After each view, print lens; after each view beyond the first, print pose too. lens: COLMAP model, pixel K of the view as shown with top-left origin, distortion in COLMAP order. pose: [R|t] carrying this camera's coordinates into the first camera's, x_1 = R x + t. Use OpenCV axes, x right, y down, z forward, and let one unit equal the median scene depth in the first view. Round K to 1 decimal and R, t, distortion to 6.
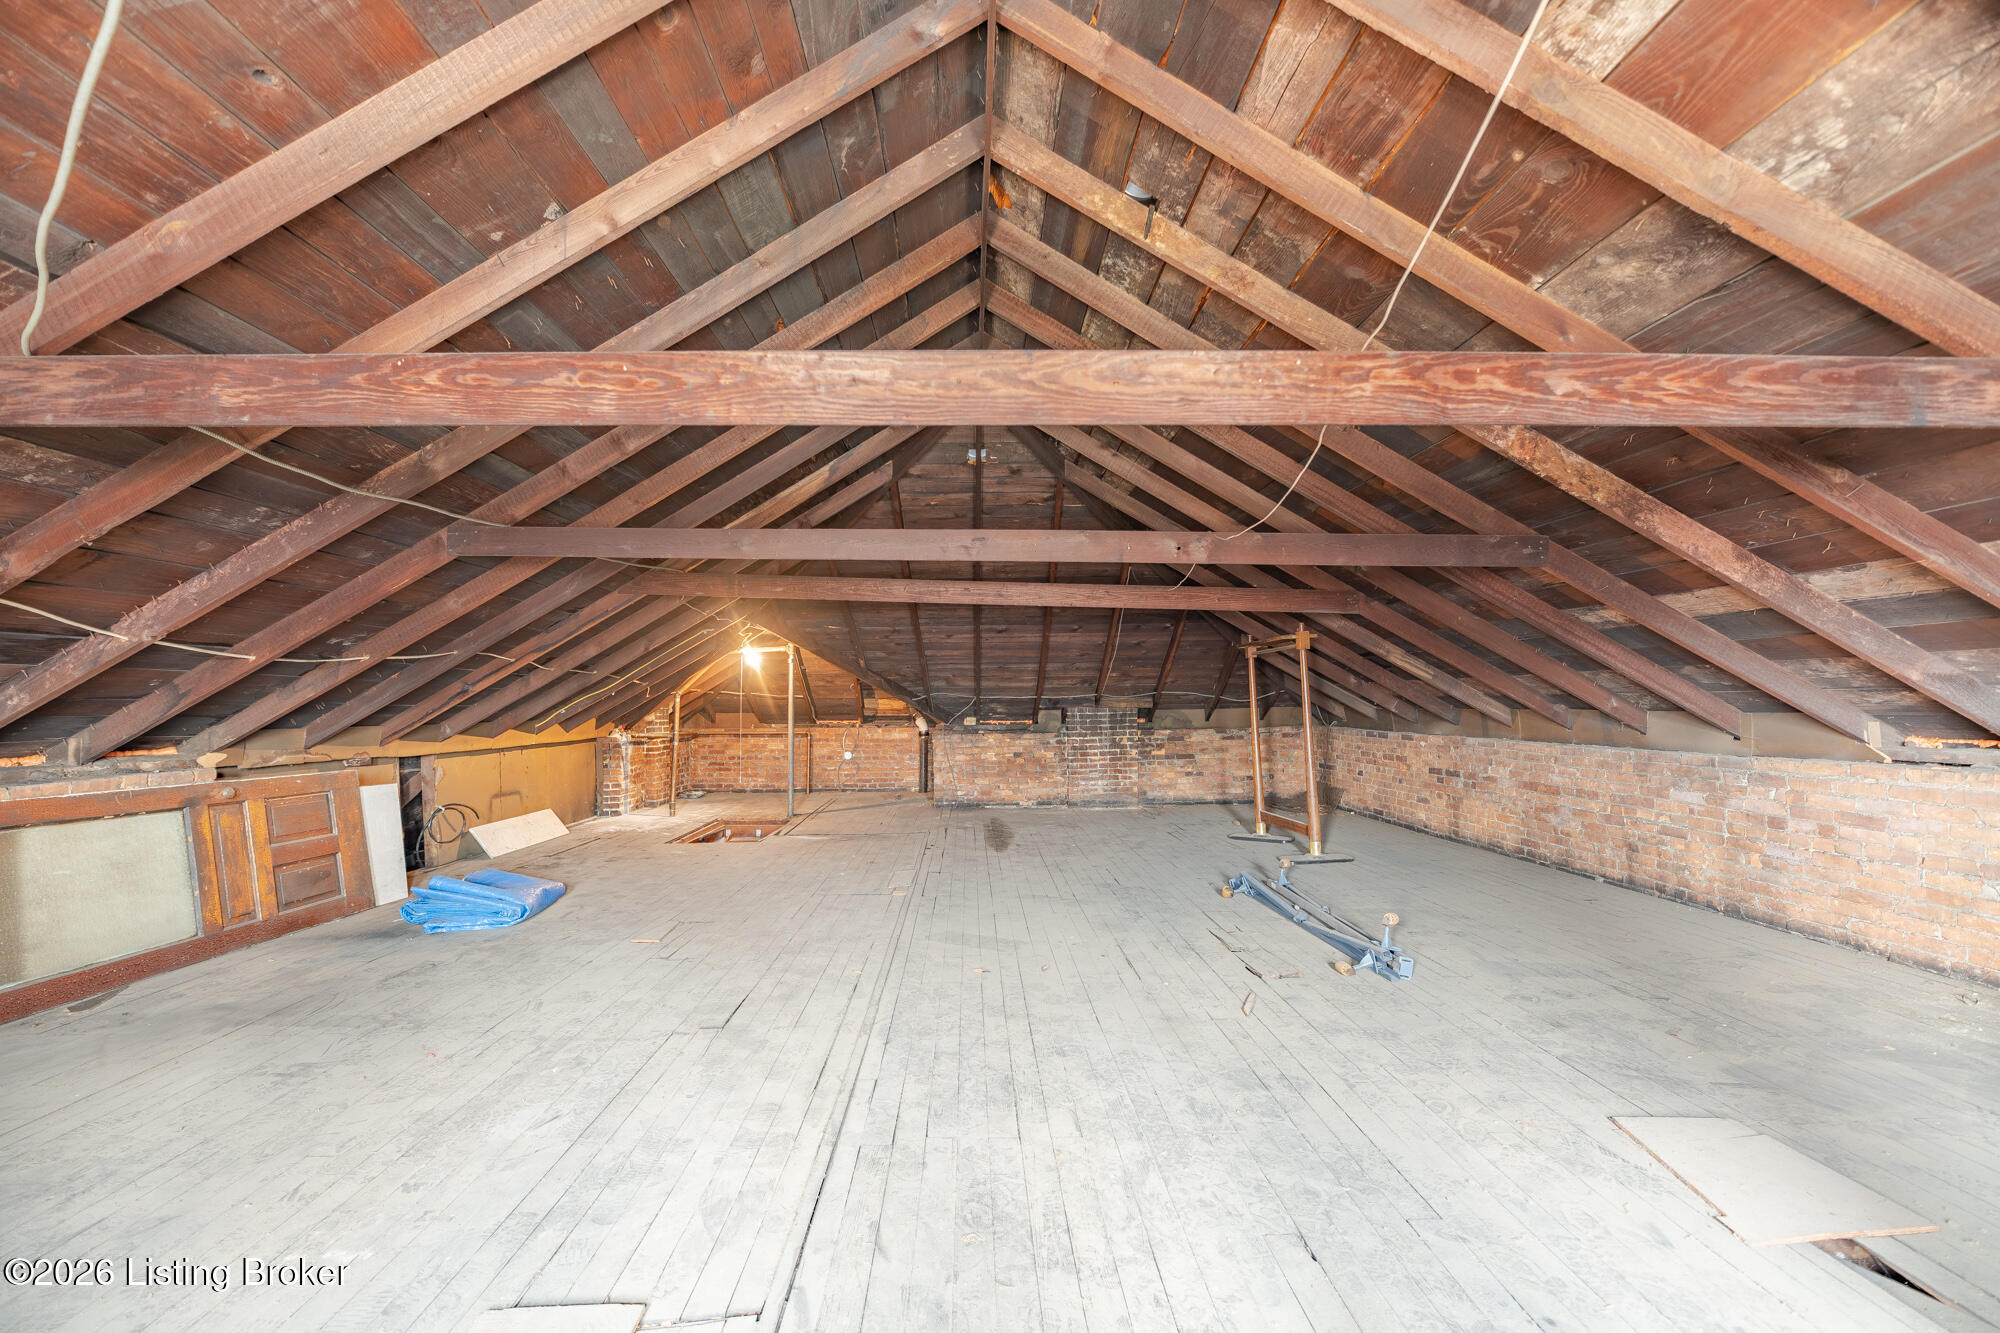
lens RADIAL K [[826.3, 0, 1003.1], [0, 826.3, 666.0], [0, 0, 1]] dist [0.001681, -0.001986]
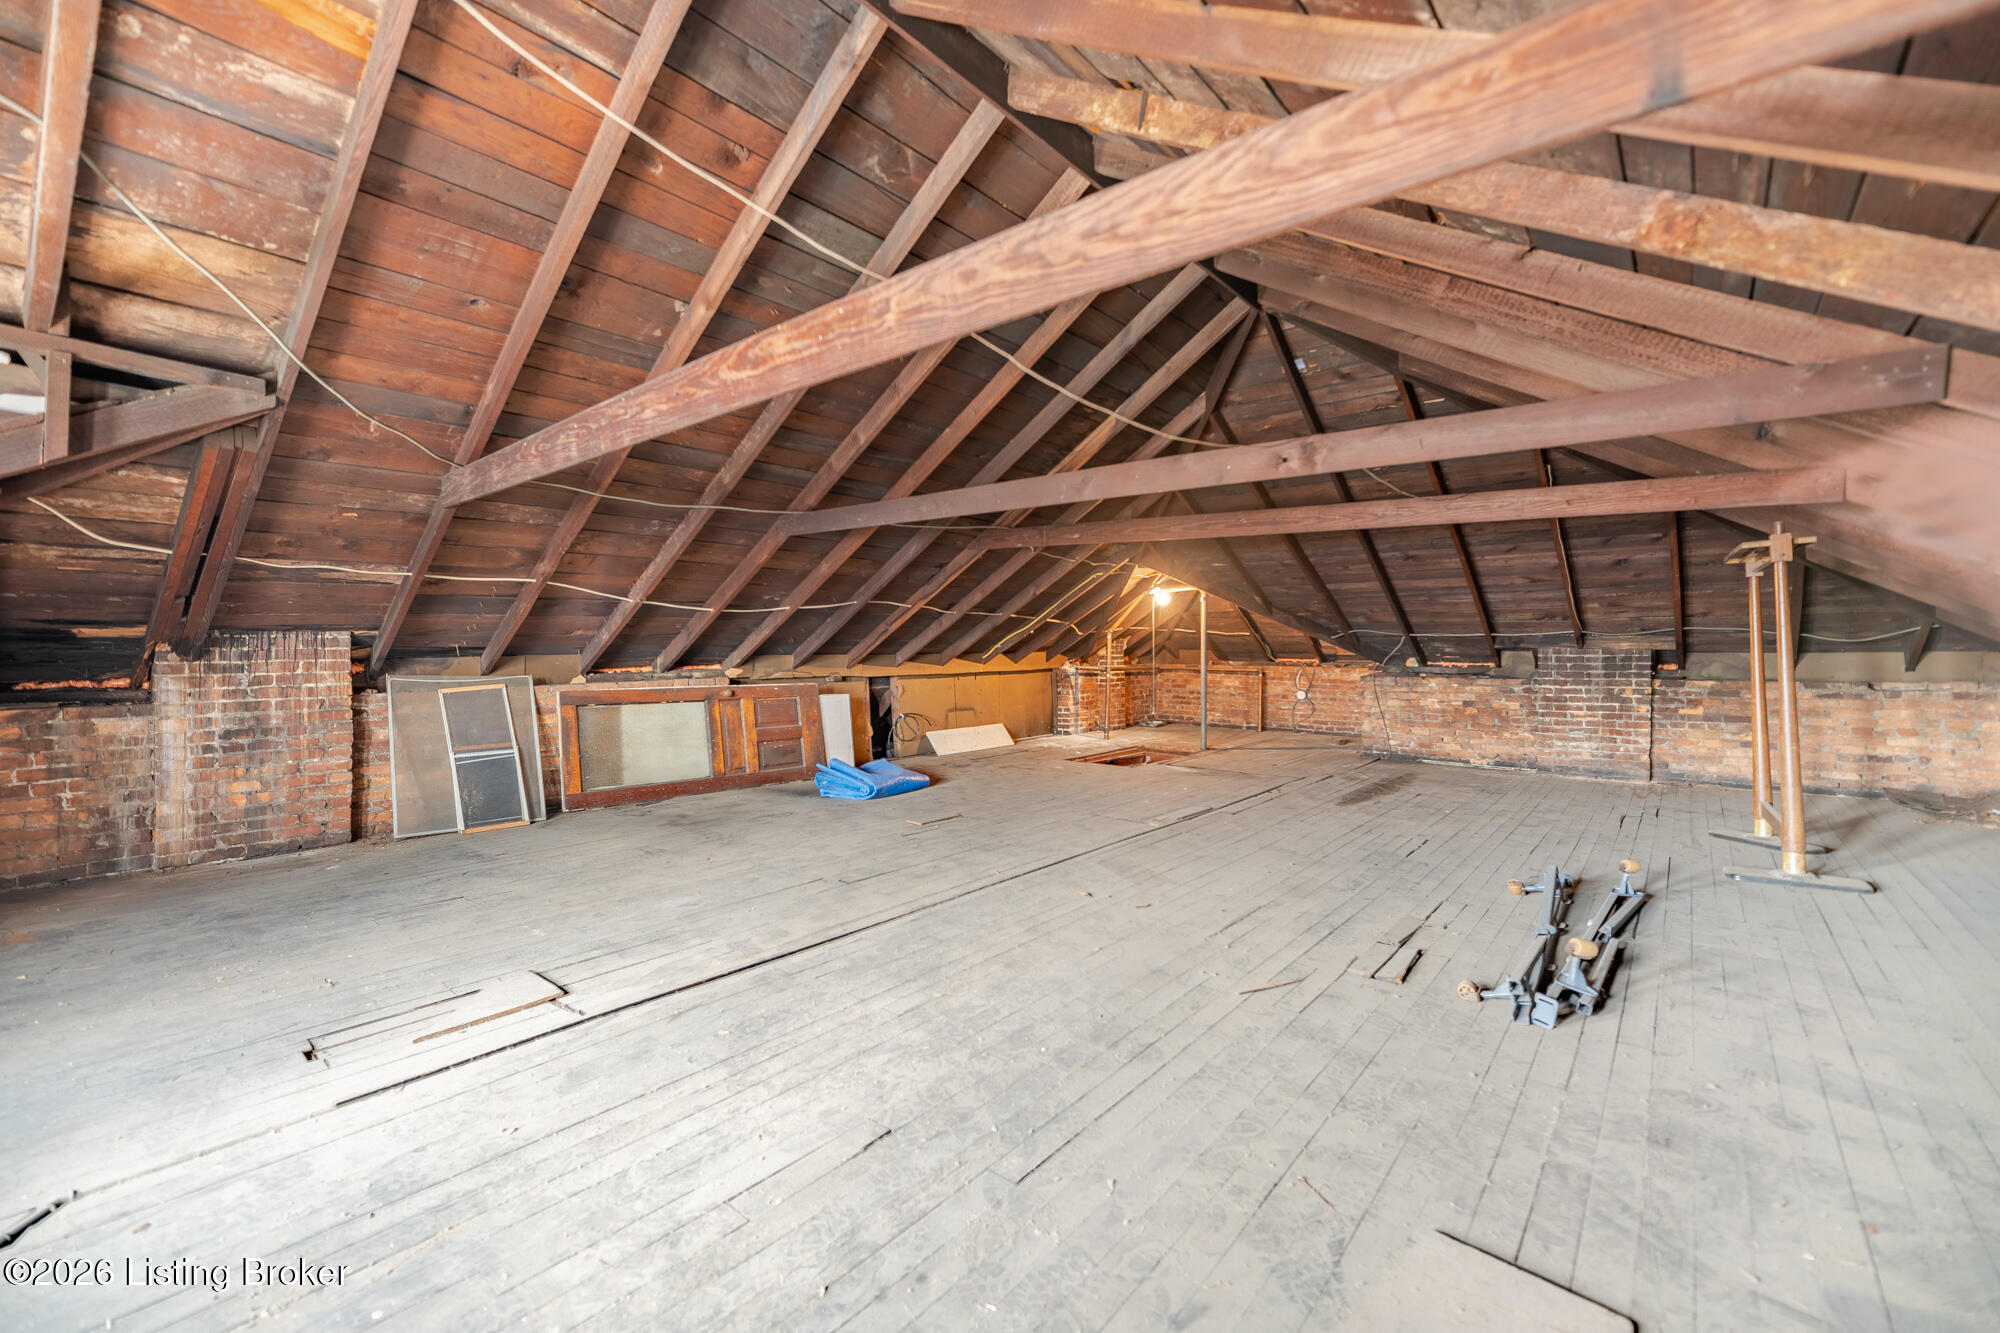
lens RADIAL K [[826.3, 0, 1003.7], [0, 826.3, 656.2], [0, 0, 1]] dist [0.001681, -0.001986]
pose [[0.746049, 0.017758, -0.665654, 0.489755], [0.024320, 0.998251, 0.053888, 0.006151], [0.665447, -0.056392, 0.744312, 0.137779]]
